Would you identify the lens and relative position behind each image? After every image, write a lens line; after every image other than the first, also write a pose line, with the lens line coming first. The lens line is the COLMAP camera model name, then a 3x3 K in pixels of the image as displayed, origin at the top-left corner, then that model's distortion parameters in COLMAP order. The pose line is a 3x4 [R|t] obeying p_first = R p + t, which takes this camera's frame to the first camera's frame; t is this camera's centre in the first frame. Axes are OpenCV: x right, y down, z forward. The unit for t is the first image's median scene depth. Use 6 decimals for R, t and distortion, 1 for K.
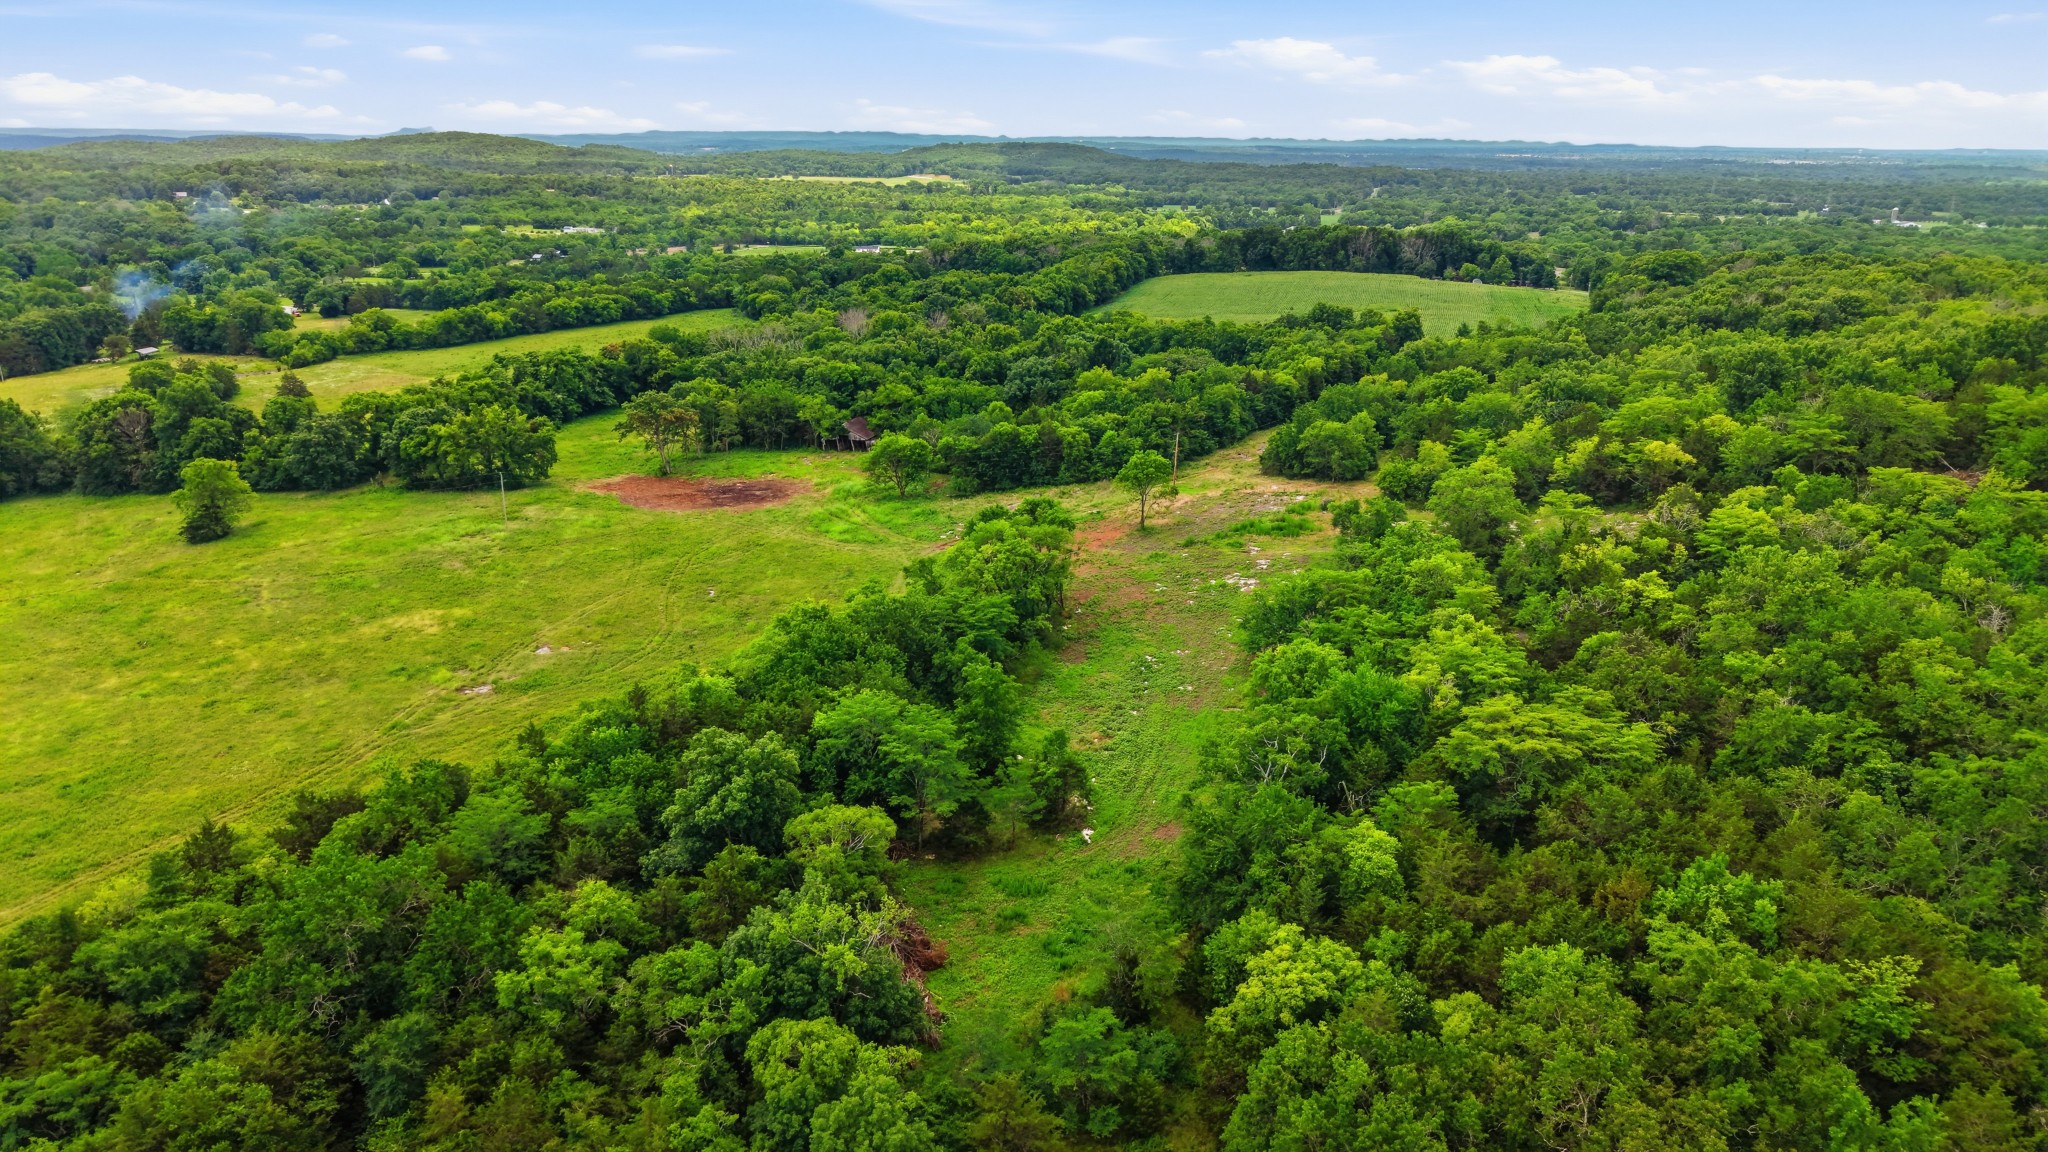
lens RADIAL K [[1372.8, 0, 1024.0], [0, 1372.8, 576.0], [0, 0, 1]] dist [0.008618, -0.007591]
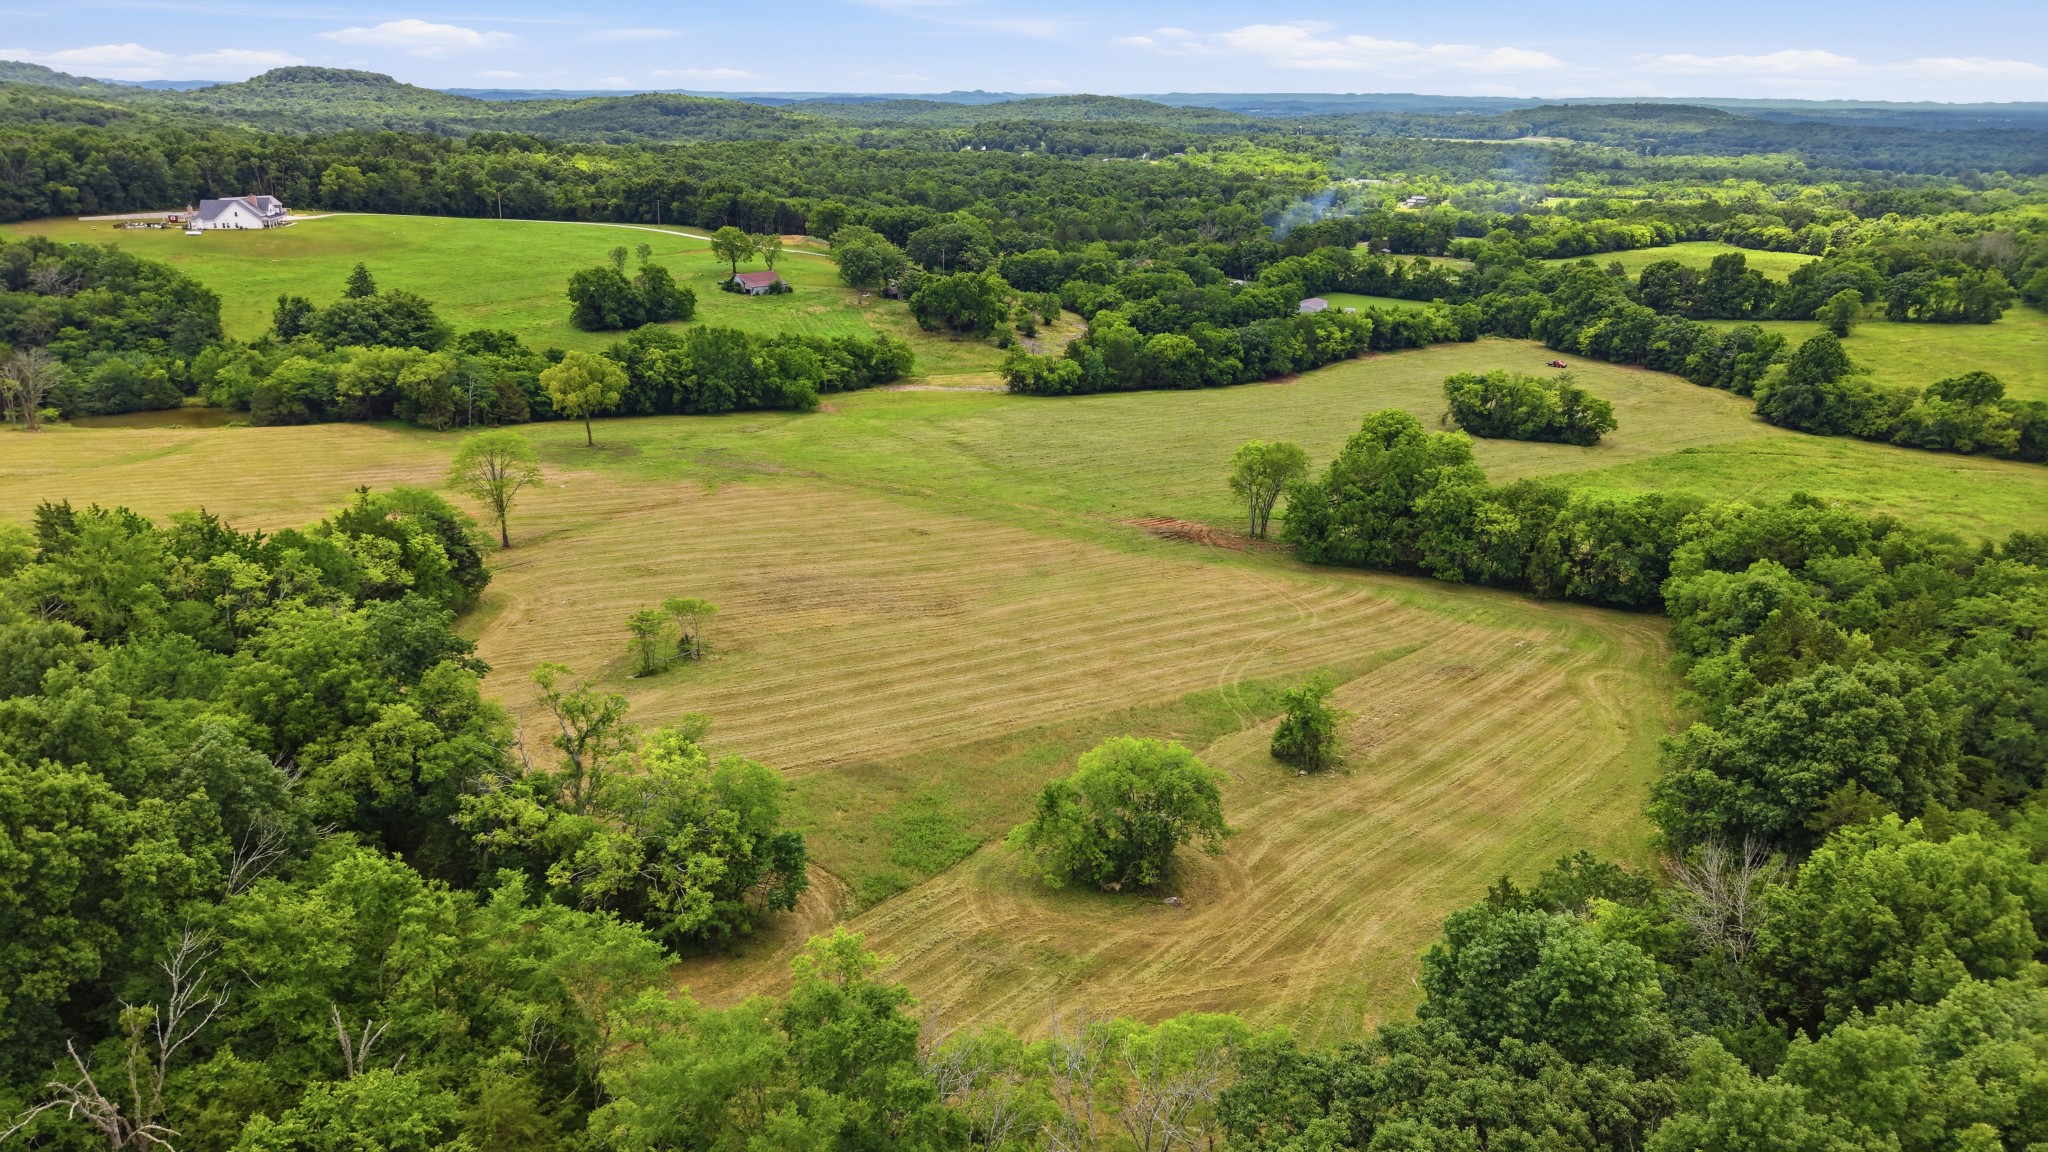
lens RADIAL K [[1311.2, 0, 1028.7], [0, 1311.2, 674.0], [0, 0, 1]] dist [0.006046, -0.004249]
pose [[0.938883, 0.137011, -0.315796, -0.530862], [-0.103676, 0.987330, 0.120128, 0.165101], [0.328254, -0.080045, 0.941192, -0.517337]]
